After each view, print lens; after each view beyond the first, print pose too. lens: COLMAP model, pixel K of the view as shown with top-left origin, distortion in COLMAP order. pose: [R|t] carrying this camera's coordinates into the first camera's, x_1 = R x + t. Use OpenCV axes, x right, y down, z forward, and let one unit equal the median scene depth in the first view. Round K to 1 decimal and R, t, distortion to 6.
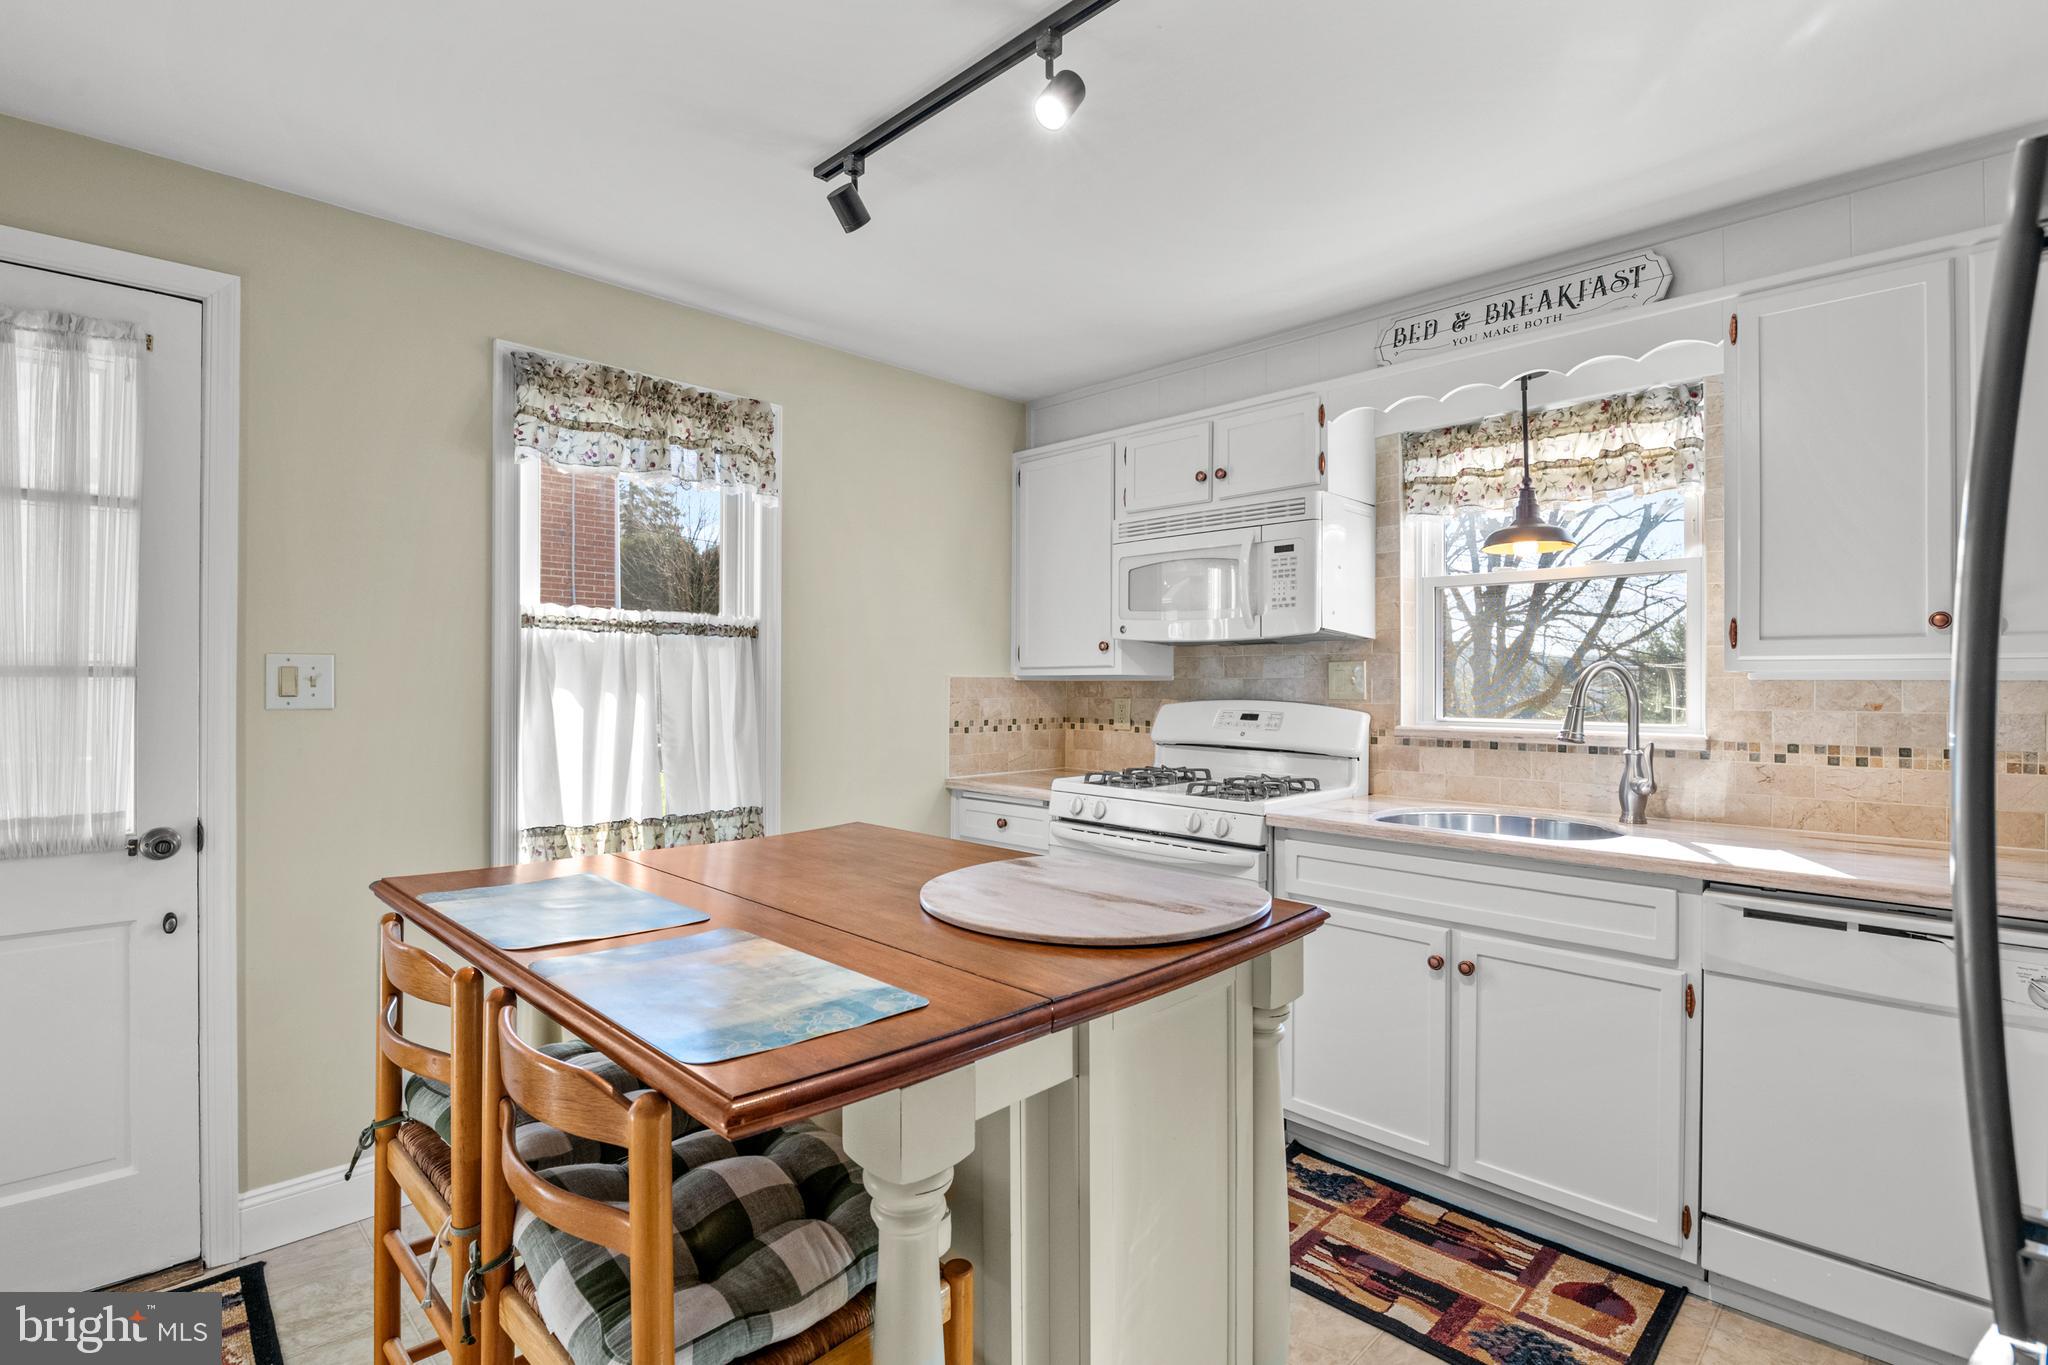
lens RADIAL K [[1018.9, 0, 1024.0], [0, 1018.9, 682.5], [0, 0, 1]] dist [0.018714, -0.000509]
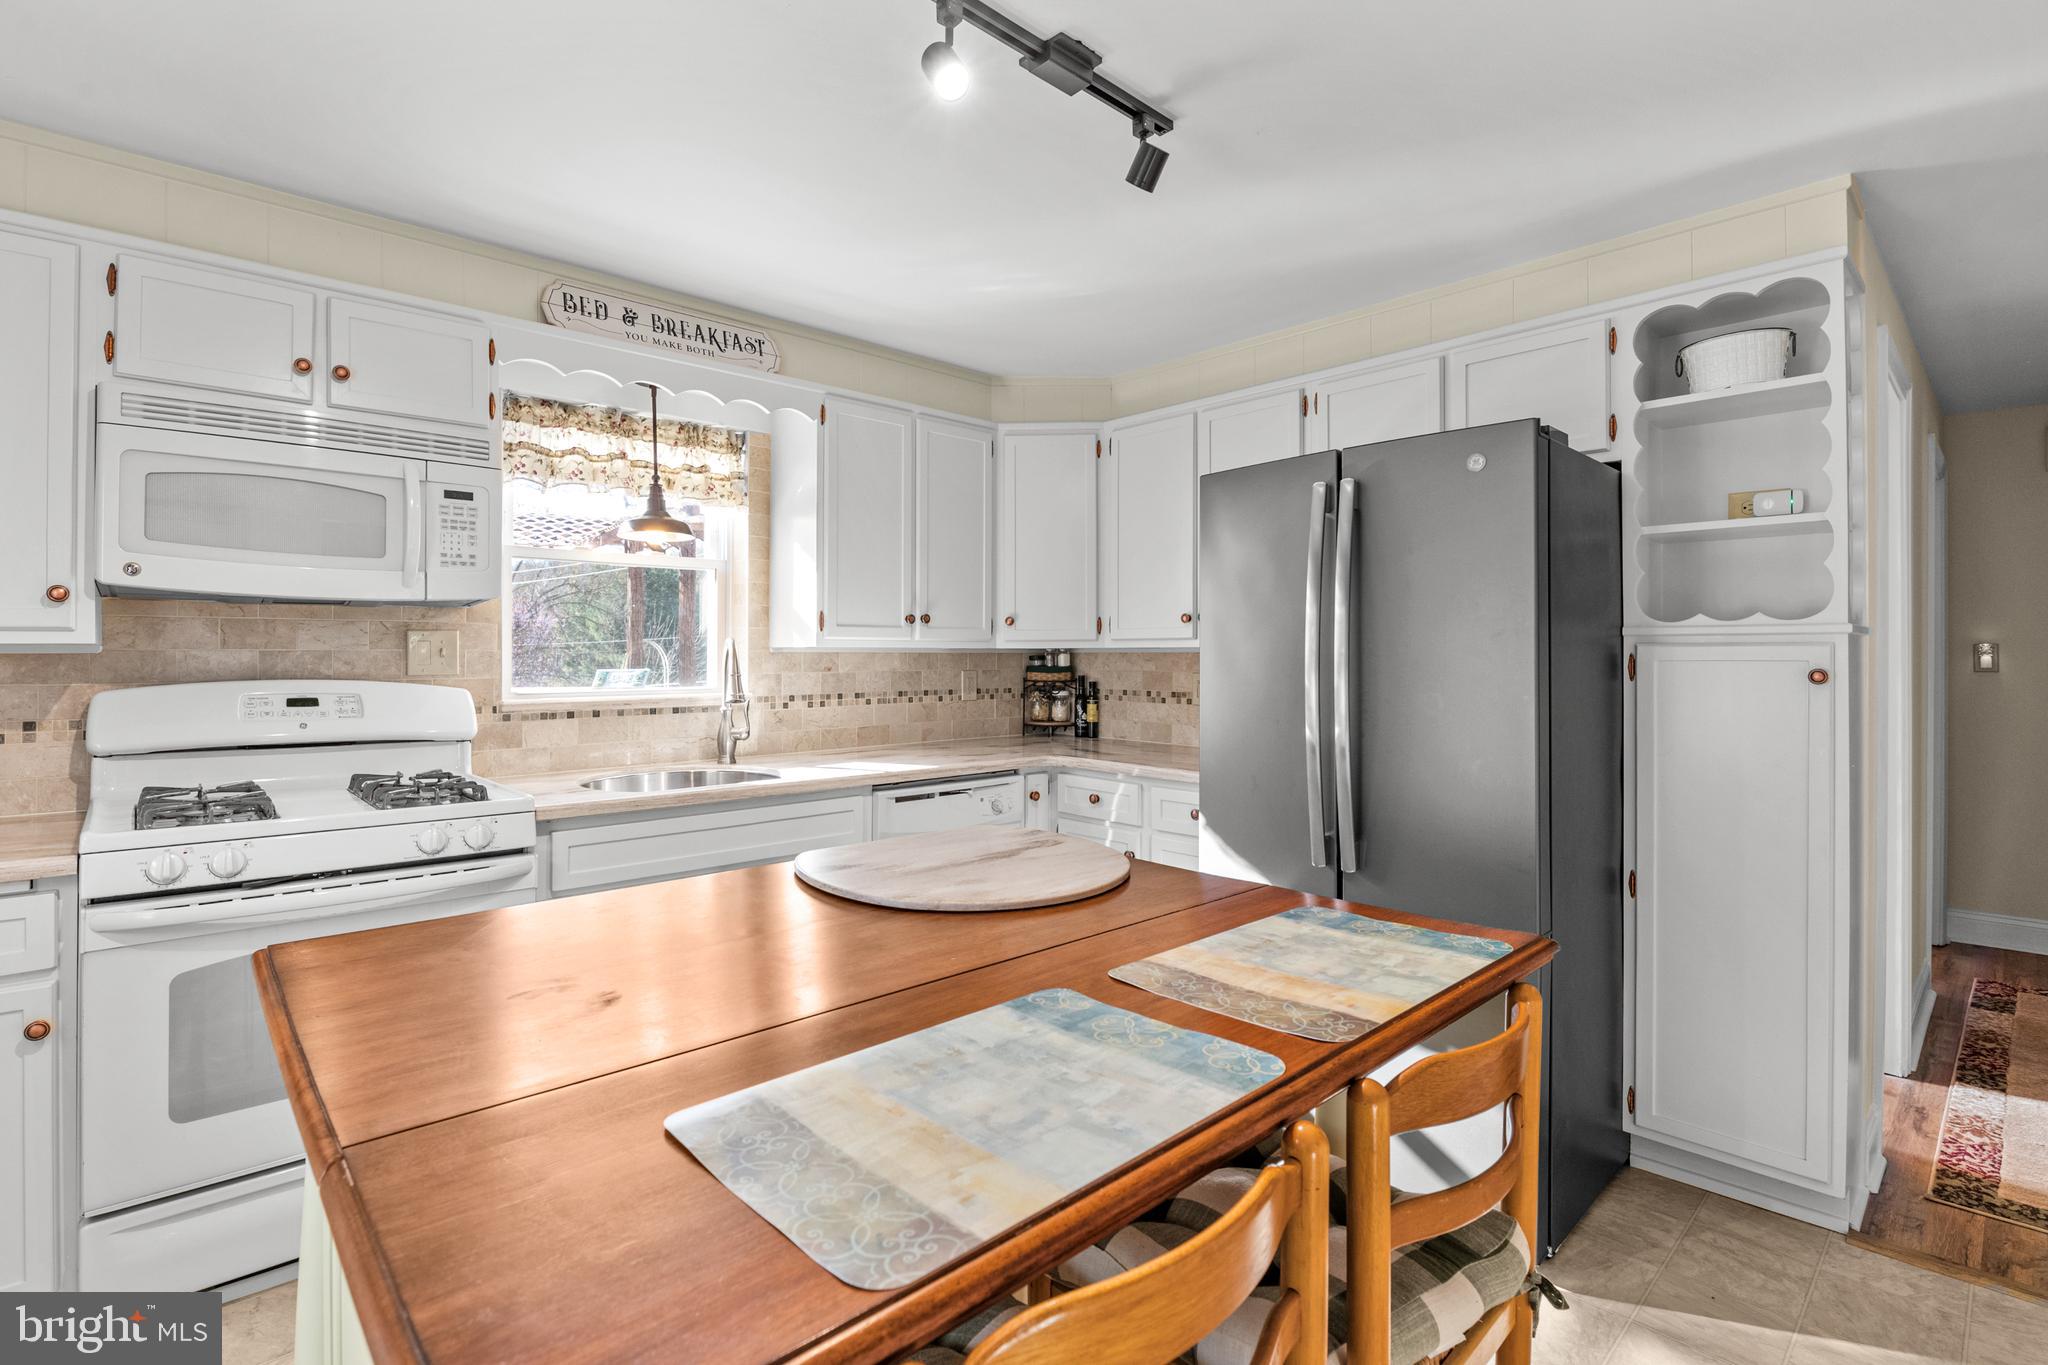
lens RADIAL K [[947.0, 0, 1021.2], [0, 947.0, 653.7], [0, 0, 1]] dist [0.010136, 0.000178]
pose [[0.036878, -0.003906, 0.999312, -0.544548], [-0.000483, 0.999992, 0.003927, -0.005298], [-0.999320, -0.000628, 0.036876, 0.550183]]
